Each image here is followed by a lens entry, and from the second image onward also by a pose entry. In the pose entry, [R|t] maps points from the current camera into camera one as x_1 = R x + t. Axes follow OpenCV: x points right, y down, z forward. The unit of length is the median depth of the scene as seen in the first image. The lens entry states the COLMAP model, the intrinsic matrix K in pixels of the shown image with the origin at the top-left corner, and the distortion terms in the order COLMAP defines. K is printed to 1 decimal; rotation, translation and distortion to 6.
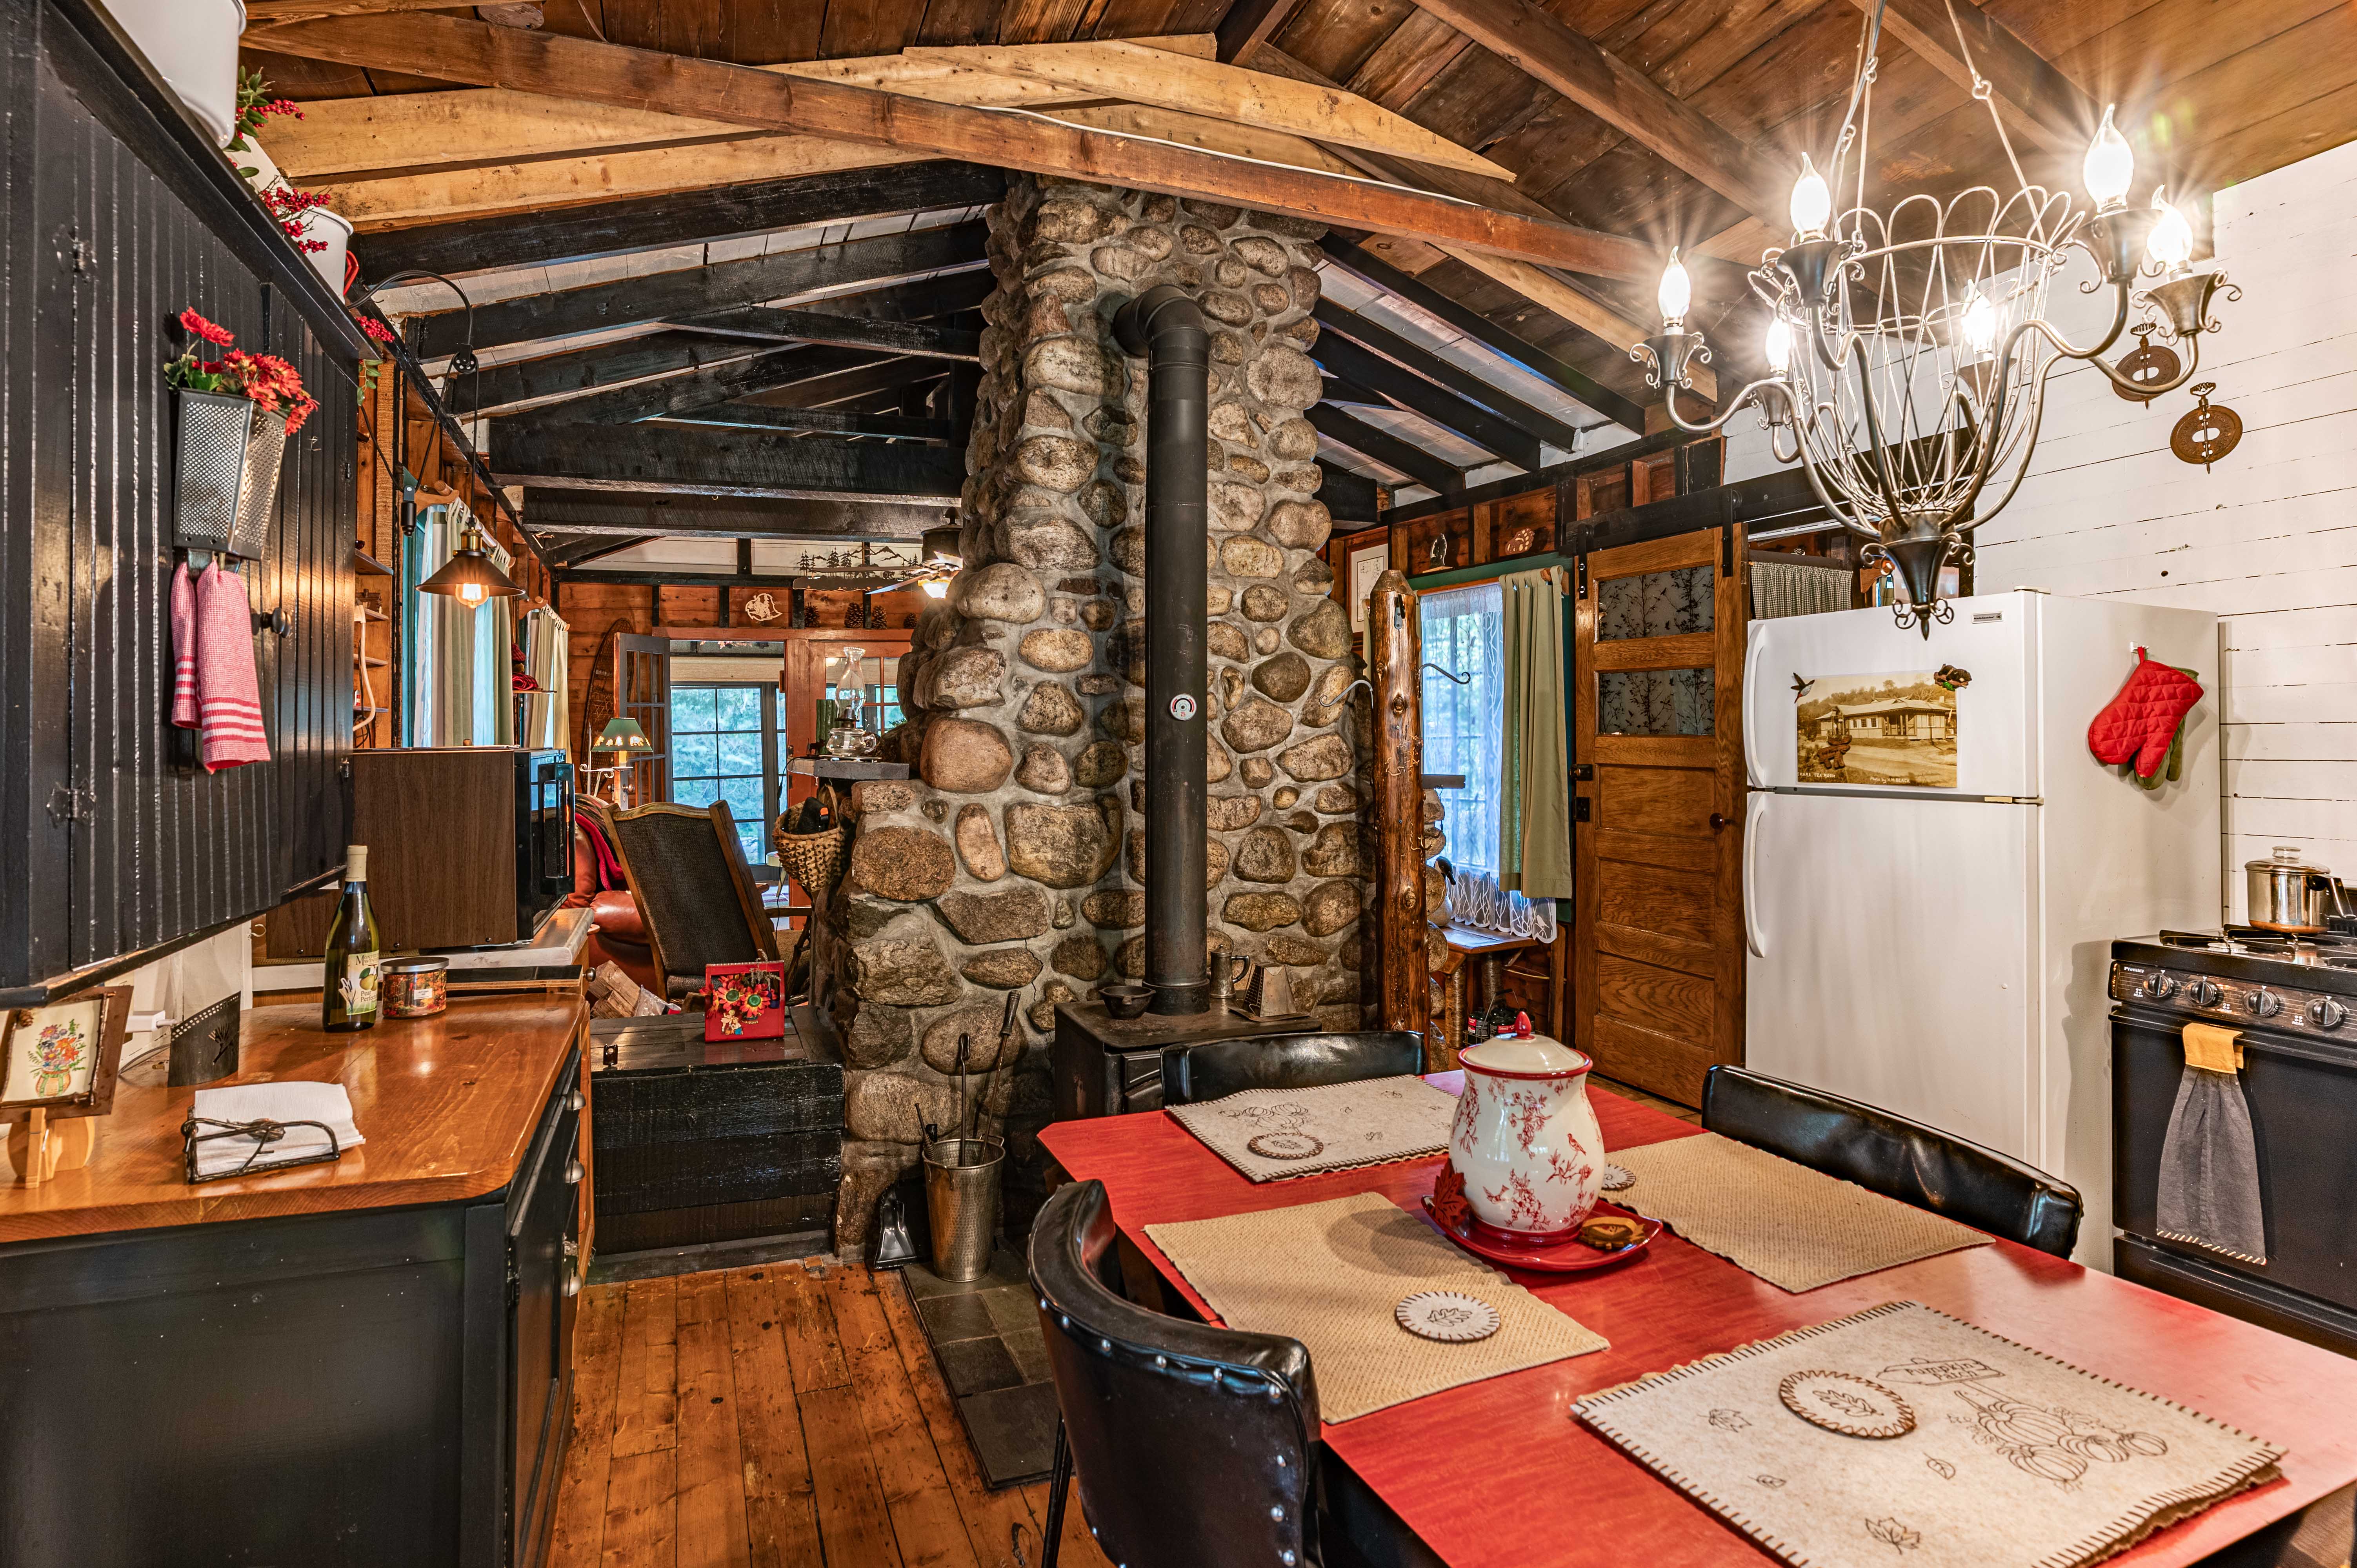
lens RADIAL K [[1192.4, 0, 1173.0], [0, 1192.4, 689.6], [0, 0, 1]] dist [-0.066940, 0.026616]
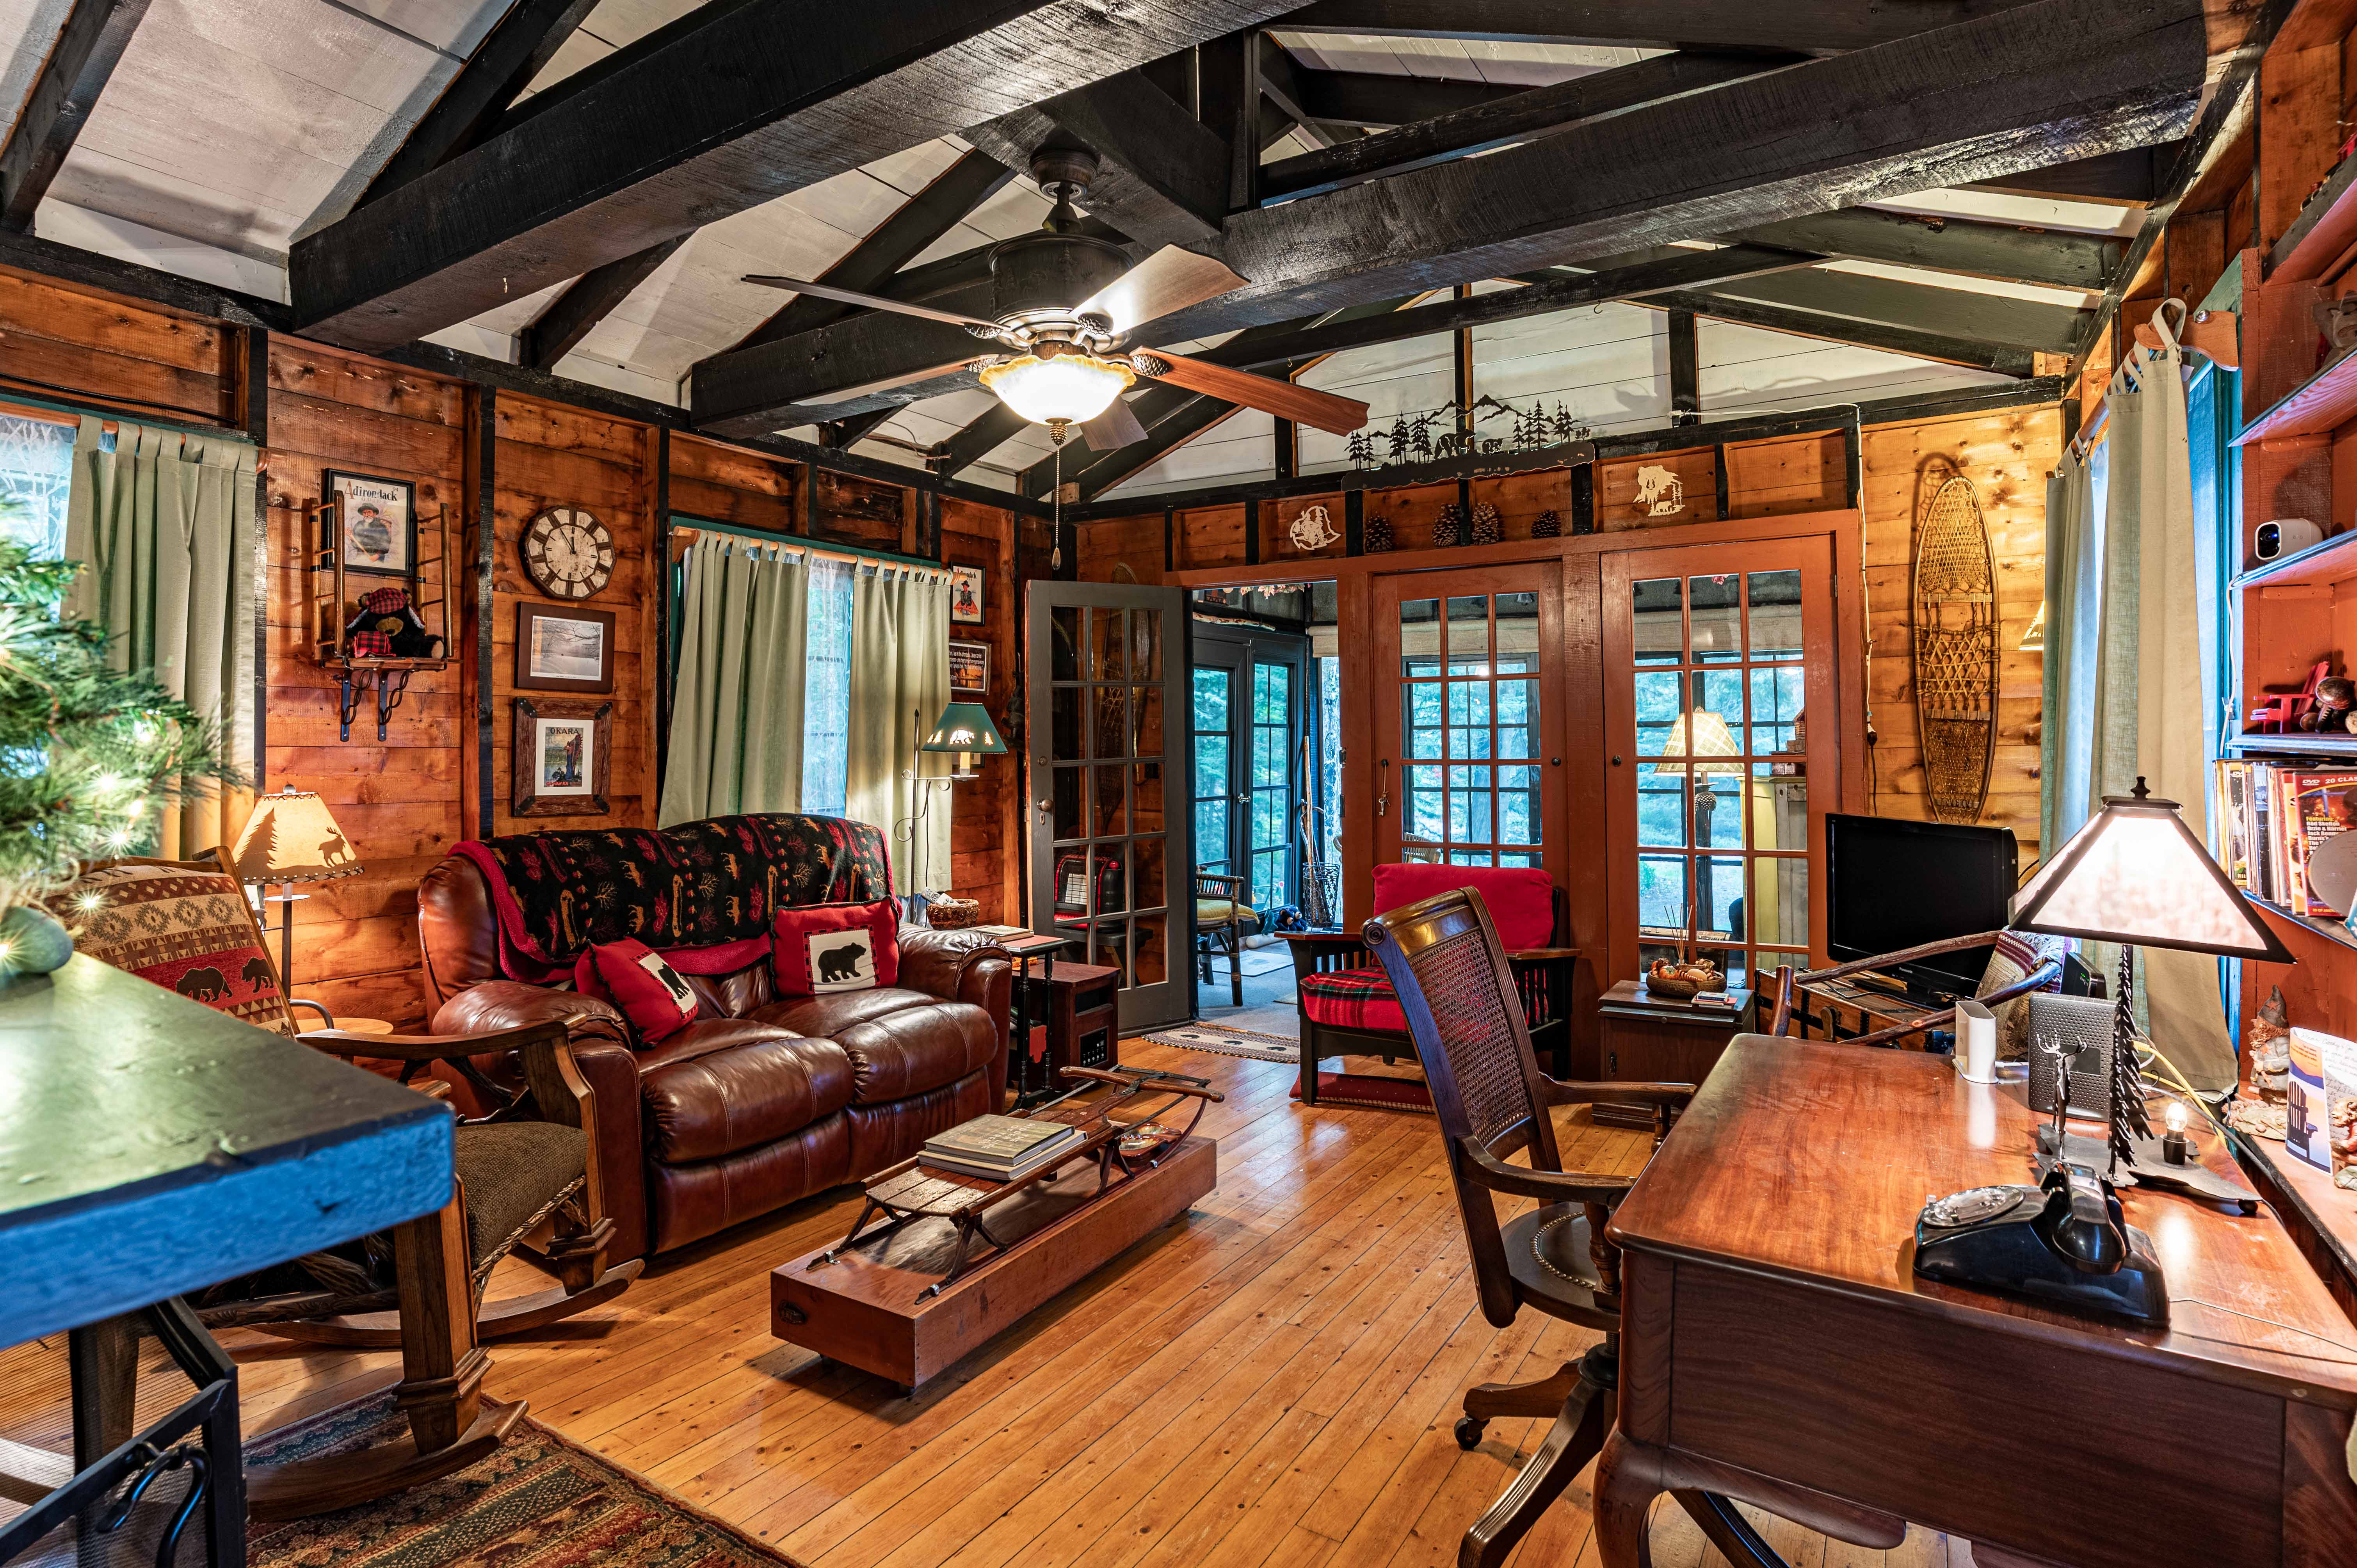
lens RADIAL K [[1192.5, 0, 1194.7], [0, 1192.5, 720.5], [0, 0, 1]] dist [-0.066940, 0.026616]
pose [[0.579603, 0.004778, -0.814885, 0.139951], [0.022665, 0.999501, 0.021981, 0.018294], [0.814584, -0.031210, 0.579206, 0.588938]]
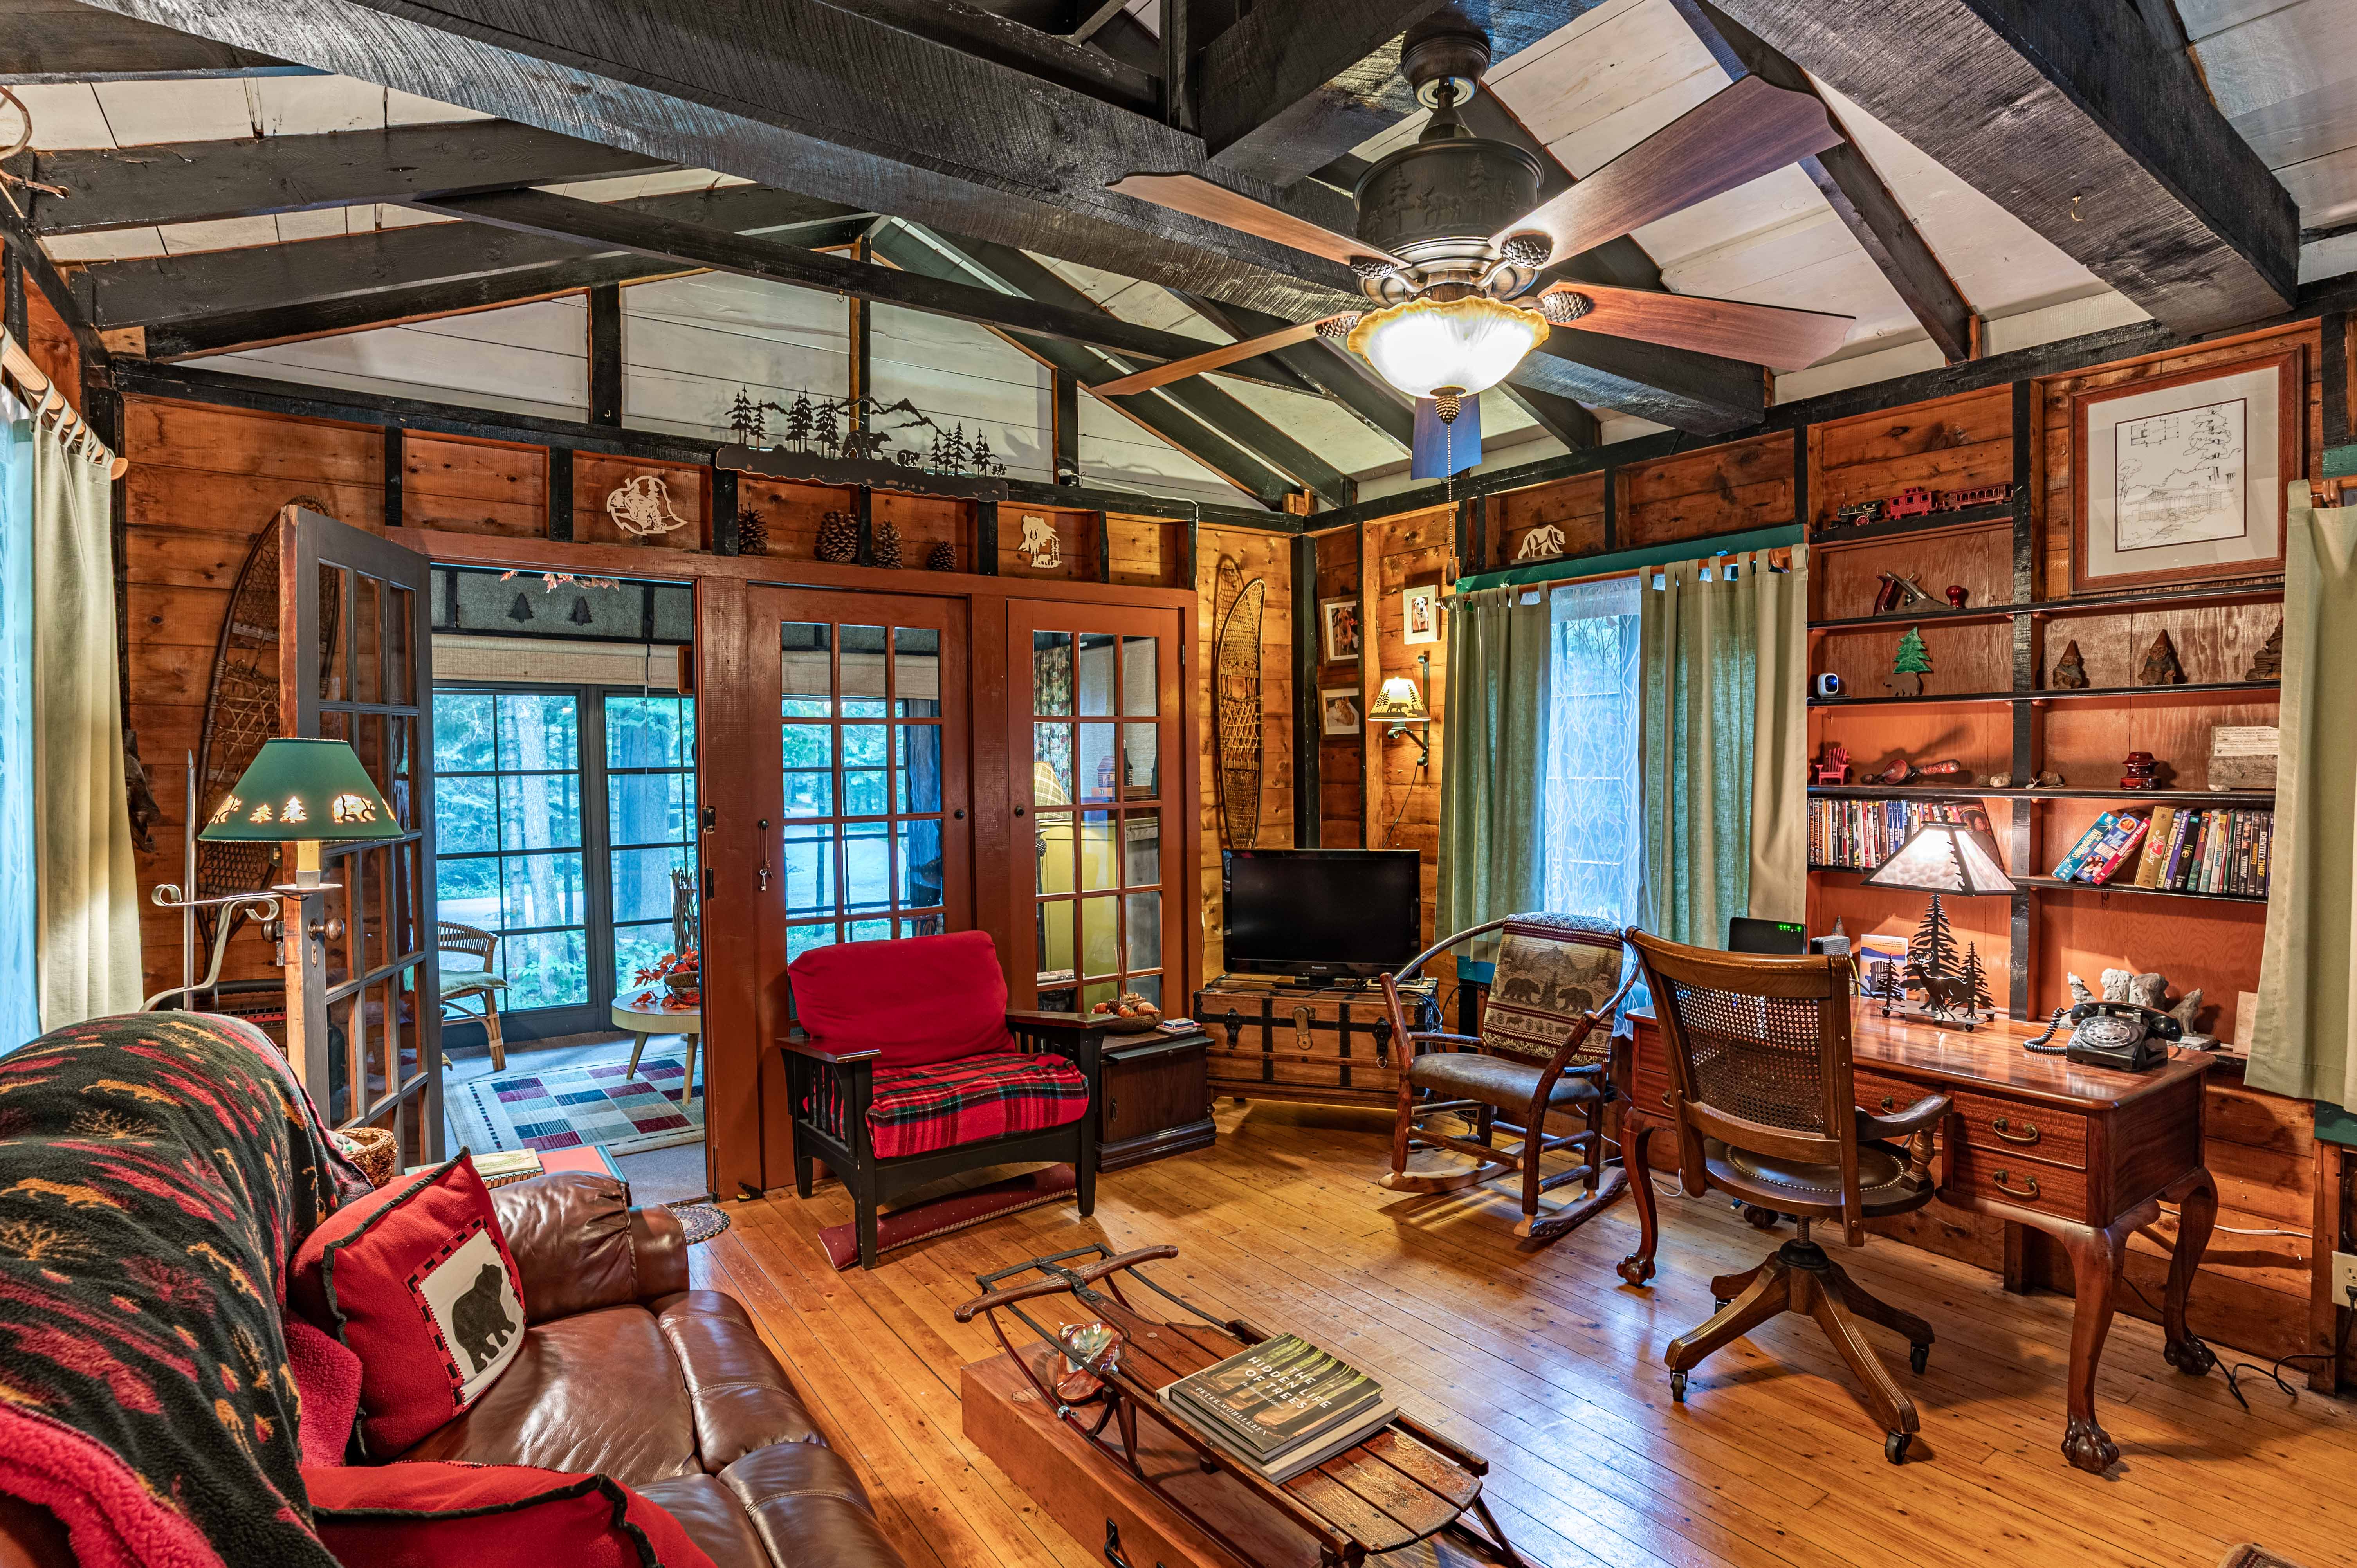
lens RADIAL K [[1192.5, 0, 1183.7], [0, 1192.5, 766.9], [0, 0, 1]] dist [-0.066940, 0.026616]
pose [[0.978213, 0.005891, 0.207520, -0.241275], [-0.012990, 0.999375, 0.032862, 0.014711], [-0.207197, -0.034842, 0.977679, 0.517740]]
